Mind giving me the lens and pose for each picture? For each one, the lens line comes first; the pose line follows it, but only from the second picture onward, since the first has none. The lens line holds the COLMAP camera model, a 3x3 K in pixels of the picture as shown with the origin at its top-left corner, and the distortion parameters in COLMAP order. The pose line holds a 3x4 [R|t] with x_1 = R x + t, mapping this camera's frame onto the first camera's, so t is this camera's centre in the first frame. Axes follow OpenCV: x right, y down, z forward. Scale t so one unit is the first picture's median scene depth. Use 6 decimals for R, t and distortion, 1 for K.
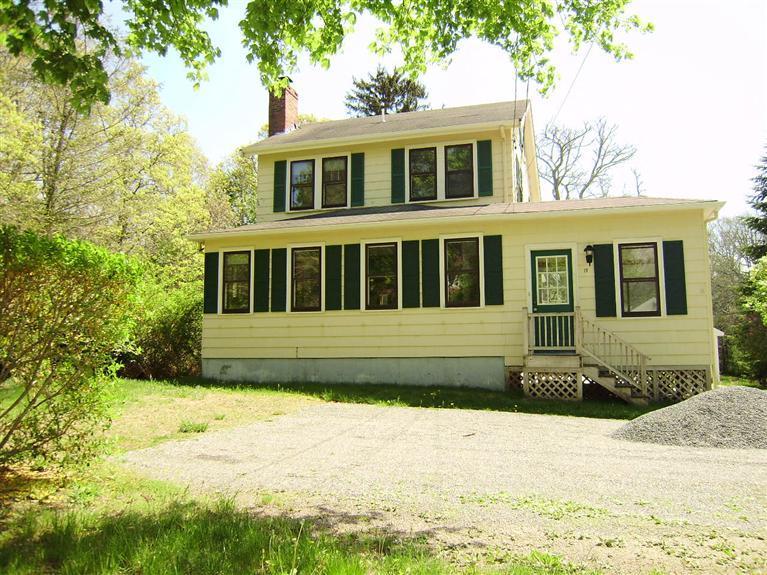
lens RADIAL K [[646.9, 0, 383.5], [0, 646.9, 287.5], [0, 0, 1]] dist [-0.078096, 0.013349]
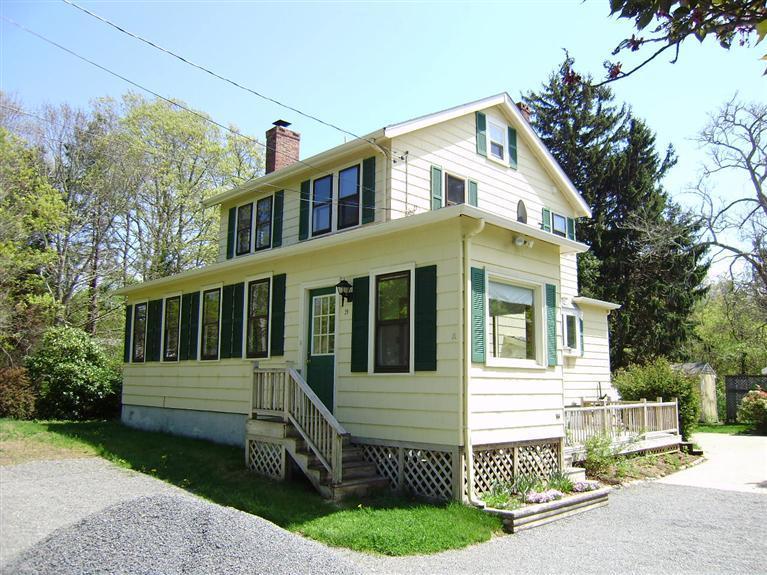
lens RADIAL K [[646.9, 0, 383.5], [0, 646.9, 287.5], [0, 0, 1]] dist [-0.078096, 0.013349]
pose [[0.870222, -0.062287, -0.488706, 0.721997], [0.042728, 0.997780, -0.051085, -0.013716], [0.490803, 0.023574, 0.870952, 0.324253]]
